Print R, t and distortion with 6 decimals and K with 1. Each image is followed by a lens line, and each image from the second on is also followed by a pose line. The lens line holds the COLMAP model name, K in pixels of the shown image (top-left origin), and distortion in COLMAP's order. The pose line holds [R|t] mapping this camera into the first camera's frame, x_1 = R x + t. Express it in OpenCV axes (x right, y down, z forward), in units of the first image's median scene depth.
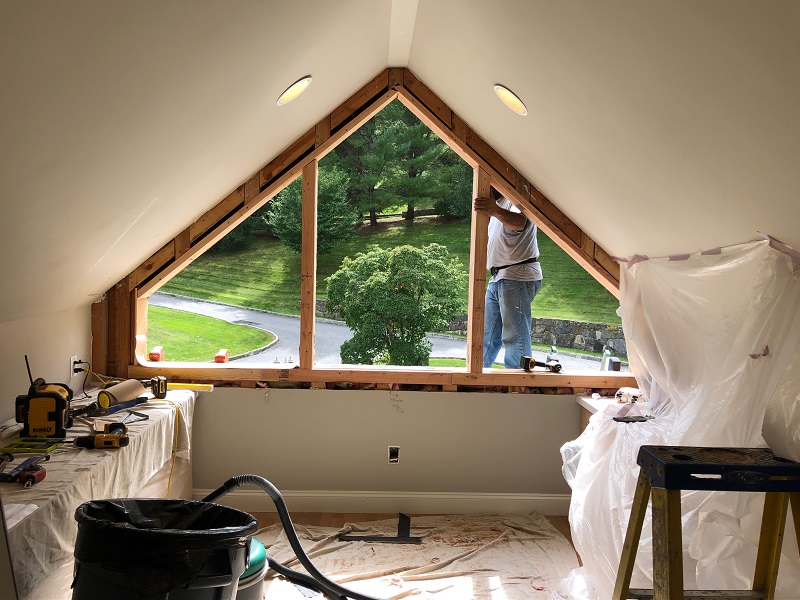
lens RADIAL K [[664.0, 0, 398.0], [0, 664.0, 304.3], [0, 0, 1]] dist [0.003002, -0.006999]
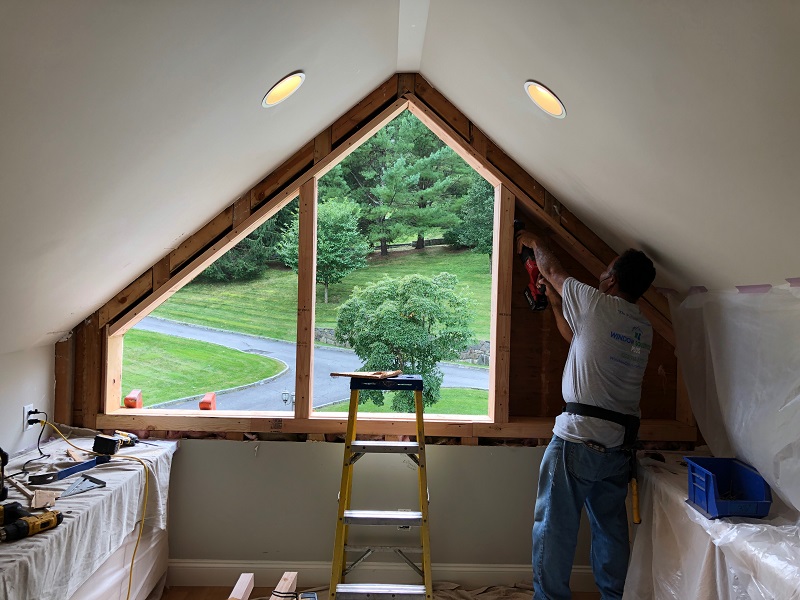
lens RADIAL K [[643.5, 0, 395.3], [0, 643.5, 297.2], [0, 0, 1]] dist [0.011668, -0.009217]
pose [[0.999809, -0.001509, -0.019493, -0.001153], [0.000478, 0.998606, -0.052779, -0.014945], [0.019545, 0.052759, 0.998416, 0.160327]]
